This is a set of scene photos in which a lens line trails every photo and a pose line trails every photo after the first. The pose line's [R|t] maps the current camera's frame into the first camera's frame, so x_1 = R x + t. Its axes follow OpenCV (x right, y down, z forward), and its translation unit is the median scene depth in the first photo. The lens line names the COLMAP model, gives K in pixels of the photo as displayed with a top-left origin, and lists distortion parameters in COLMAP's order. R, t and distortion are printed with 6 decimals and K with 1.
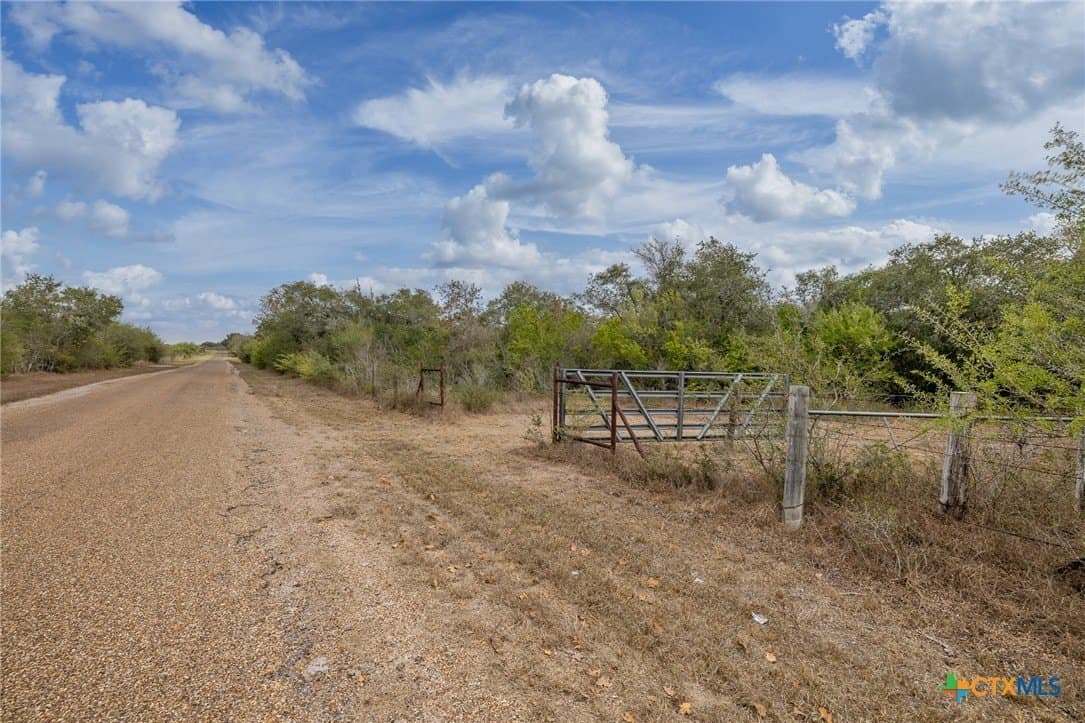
lens RADIAL K [[455.3, 0, 544.1], [0, 455.3, 360.1], [0, 0, 1]] dist [-0.001707, -0.000061]
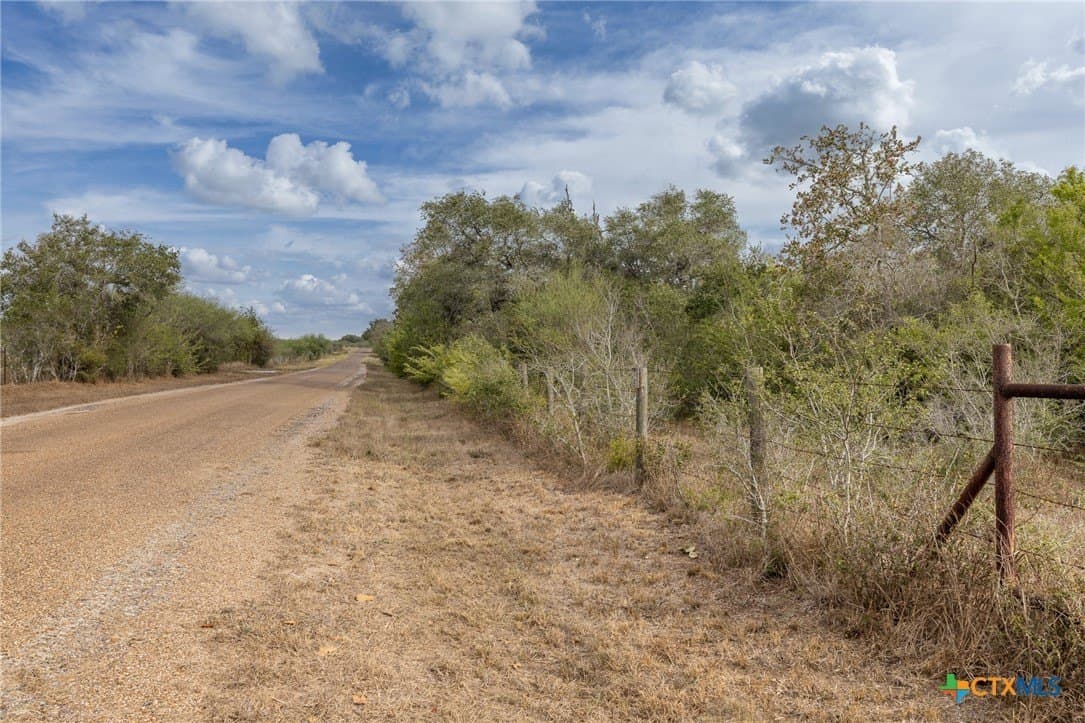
lens RADIAL K [[455.3, 0, 542.0], [0, 455.3, 365.0], [0, 0, 1]] dist [-0.001707, -0.000061]
pose [[0.916012, -0.005002, -0.401119, -0.271618], [0.001725, 0.999962, -0.008531, 0.010458], [0.401147, 0.007123, 0.915986, 0.615962]]
